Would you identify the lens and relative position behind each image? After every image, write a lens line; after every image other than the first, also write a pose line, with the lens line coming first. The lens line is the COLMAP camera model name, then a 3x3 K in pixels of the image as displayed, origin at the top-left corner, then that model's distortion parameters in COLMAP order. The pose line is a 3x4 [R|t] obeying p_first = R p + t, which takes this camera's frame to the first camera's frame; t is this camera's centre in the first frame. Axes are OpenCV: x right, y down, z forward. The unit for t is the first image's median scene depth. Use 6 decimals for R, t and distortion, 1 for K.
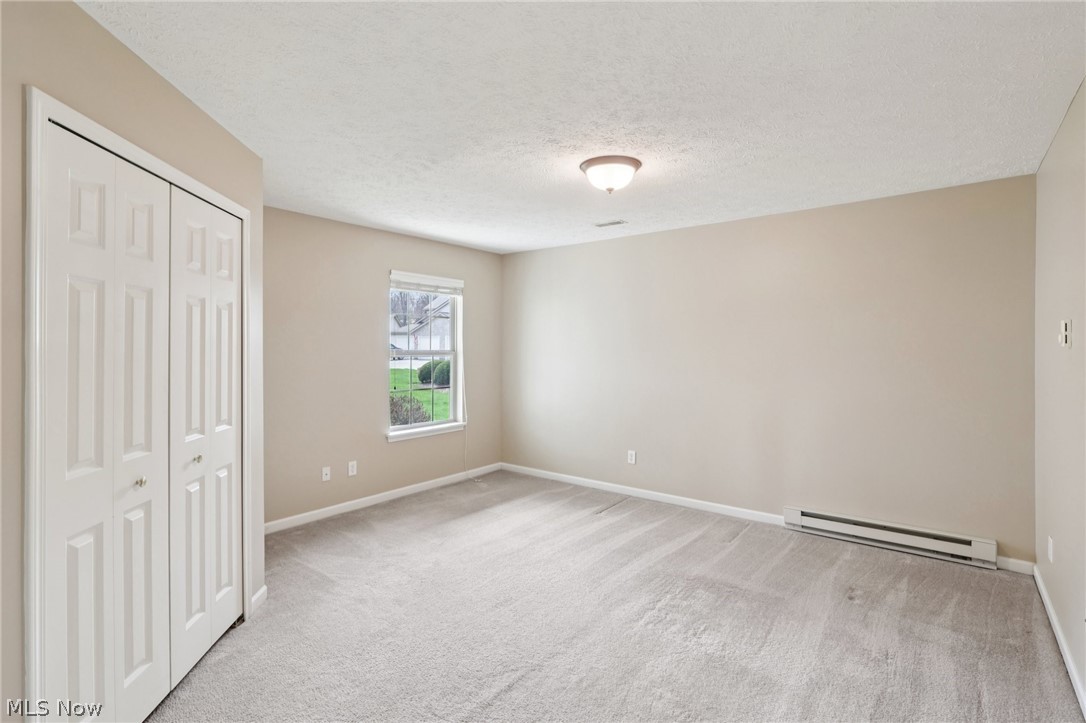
lens RADIAL K [[520.0, 0, 537.8], [0, 520.0, 348.0], [0, 0, 1]] dist [-0.000857, 0.001282]
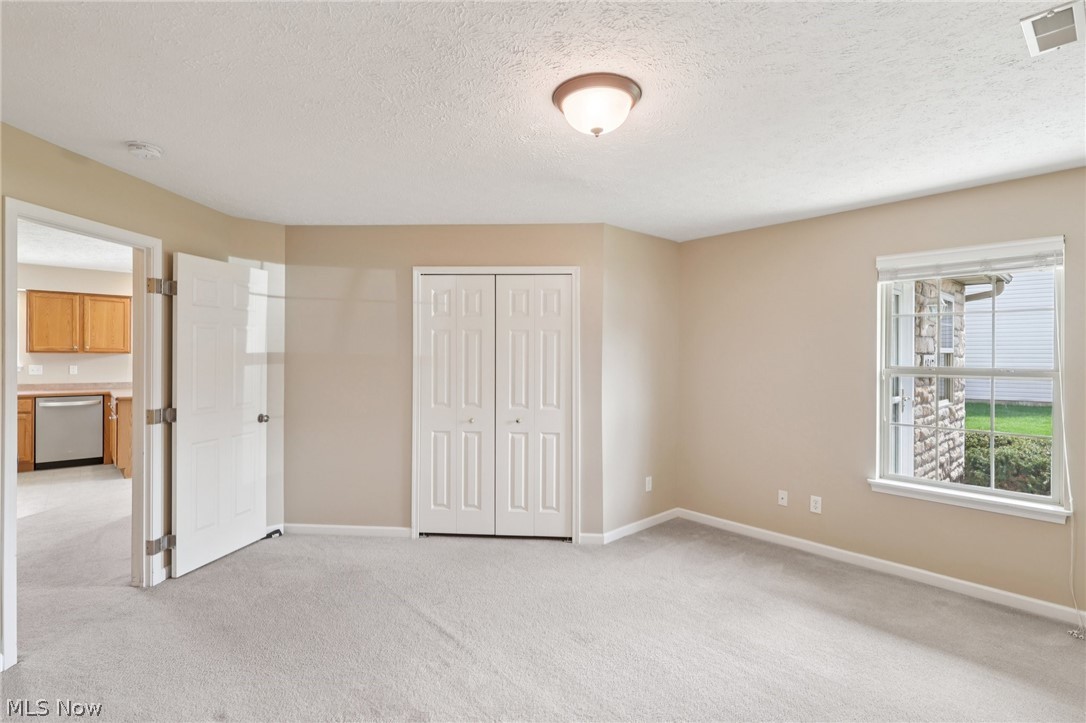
lens RADIAL K [[512.5, 0, 544.2], [0, 512.5, 358.7], [0, 0, 1]] dist [0.001010, -0.000168]
pose [[-0.164875, -0.001008, -0.986314, 0.566706], [-0.012679, 0.999919, 0.001097, -0.001437], [0.986233, 0.012687, -0.164874, 0.729635]]
